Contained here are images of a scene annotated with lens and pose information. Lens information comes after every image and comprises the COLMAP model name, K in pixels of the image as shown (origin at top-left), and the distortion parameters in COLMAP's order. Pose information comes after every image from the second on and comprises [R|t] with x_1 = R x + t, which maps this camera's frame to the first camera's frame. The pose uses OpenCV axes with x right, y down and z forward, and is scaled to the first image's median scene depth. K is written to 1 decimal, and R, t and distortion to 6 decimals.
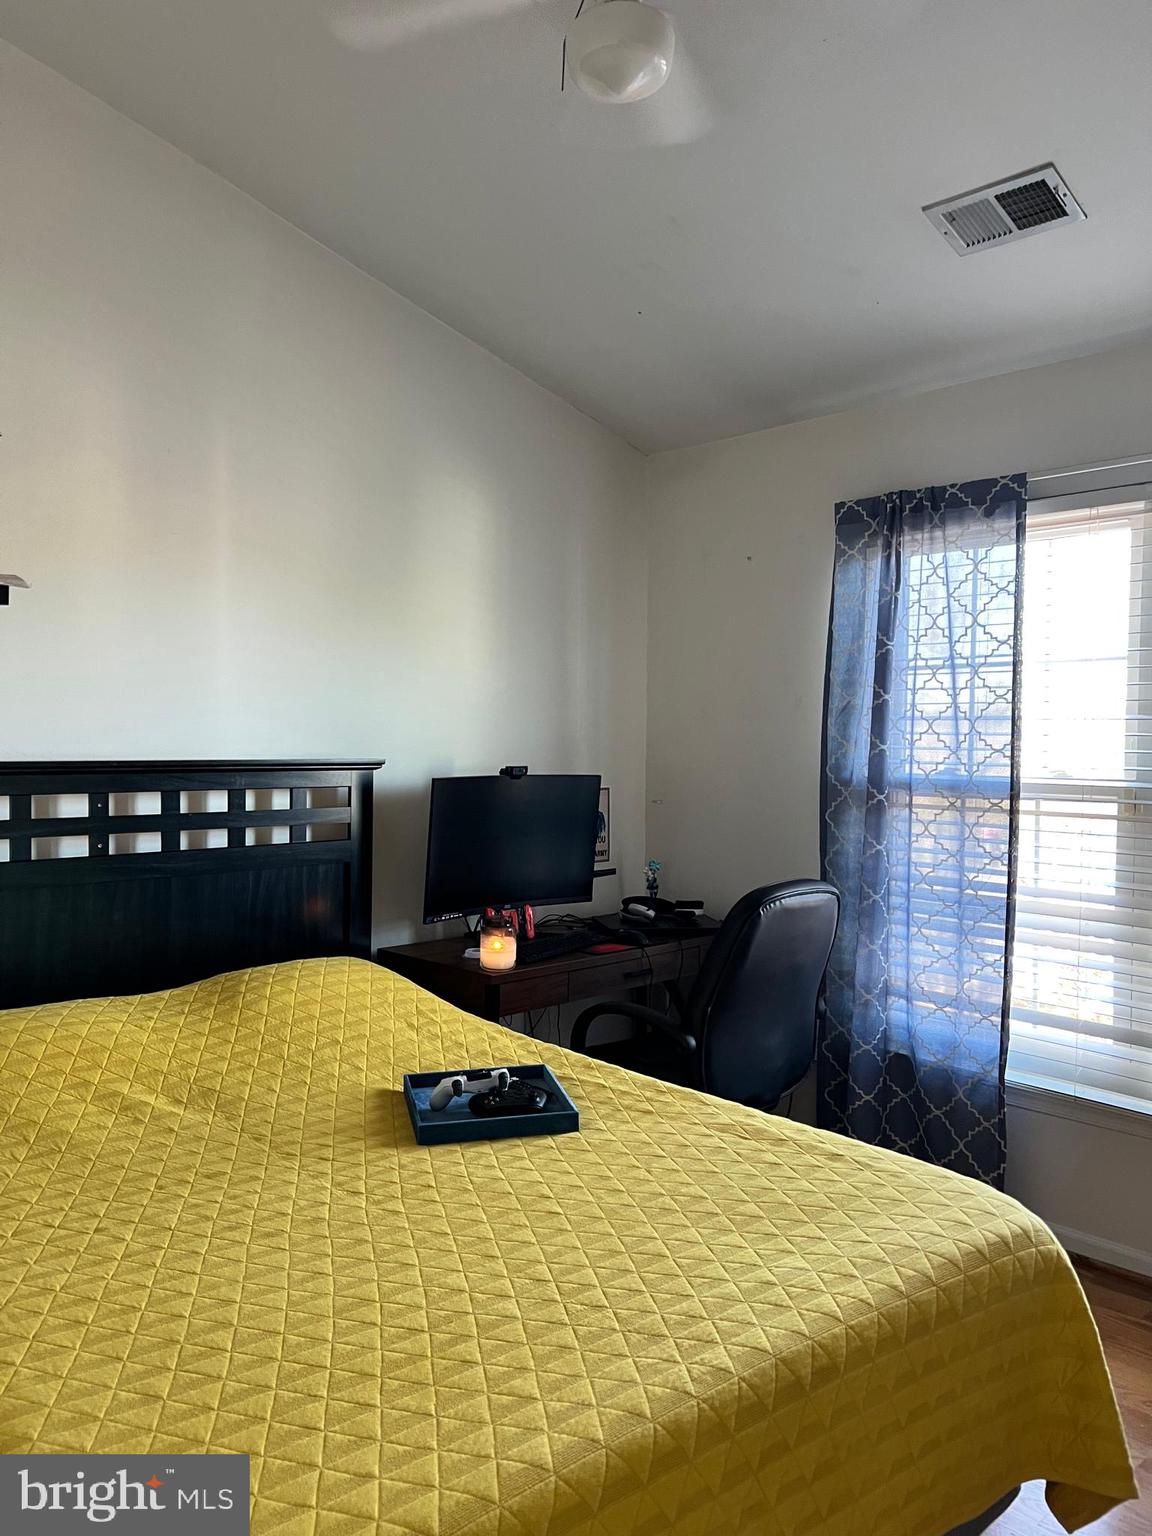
lens RADIAL K [[1190.2, 0, 572.8], [0, 1190.2, 747.1], [0, 0, 1]] dist [0.026637, -0.009679]
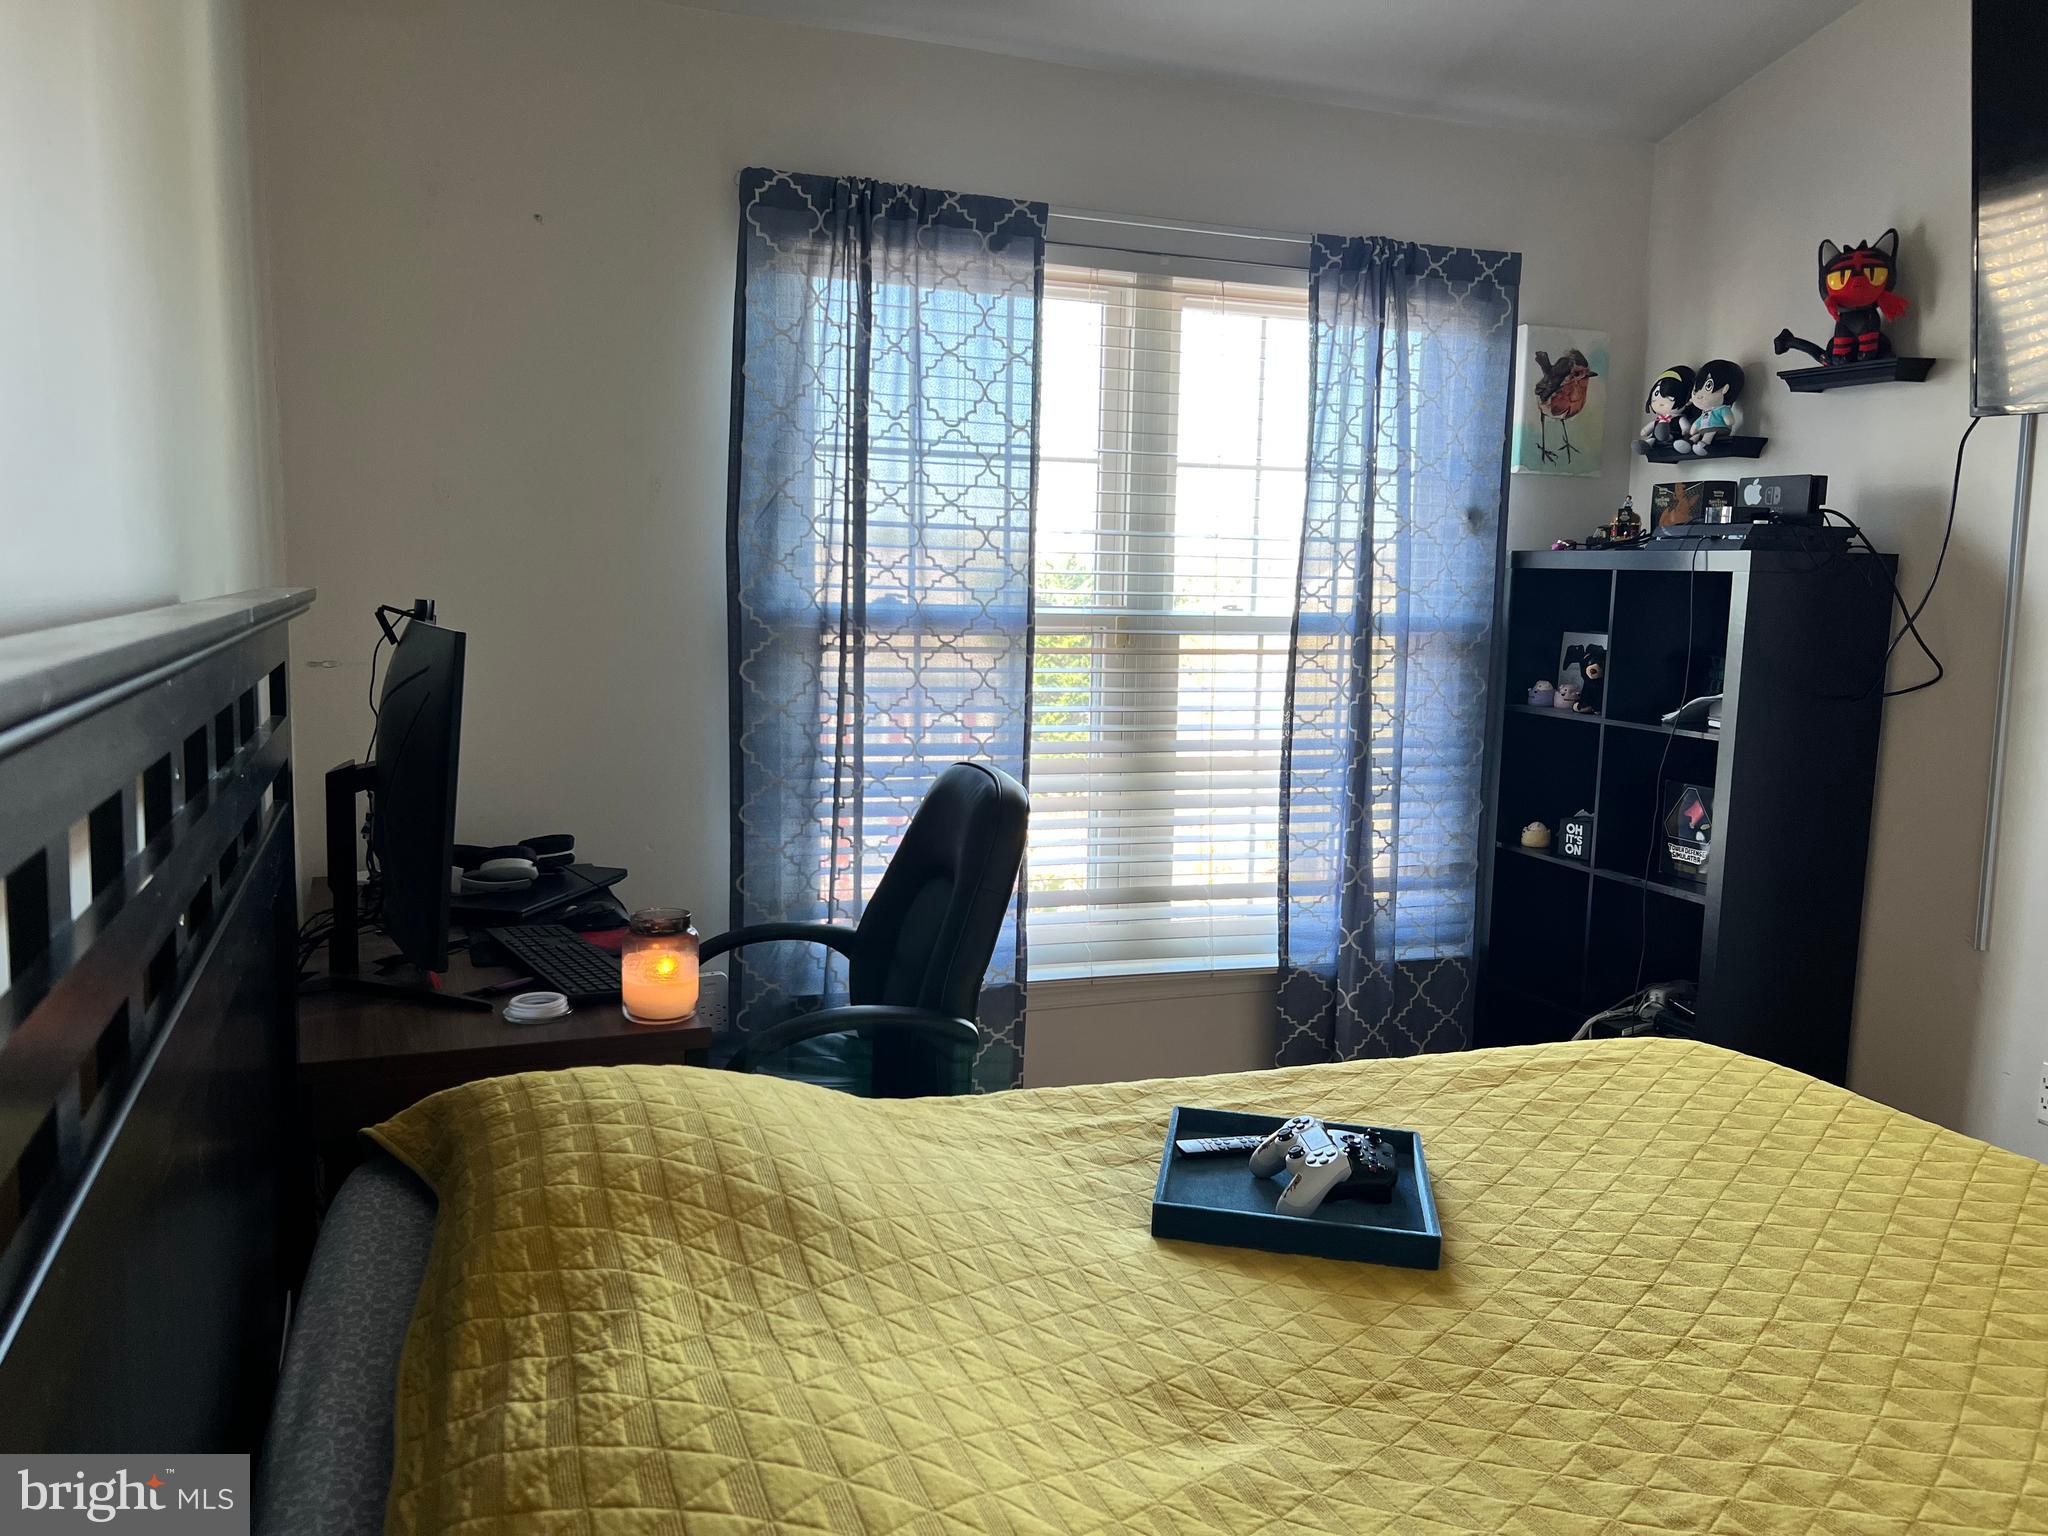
lens RADIAL K [[1557.5, 0, 1027.6], [0, 1557.5, 776.8], [0, 0, 1]] dist [0.067085, -0.066314]
pose [[0.369336, -0.122959, 0.921125, -0.591516], [-0.013271, 0.990409, 0.137529, -0.004576], [-0.929201, -0.063019, 0.364162, 0.620692]]
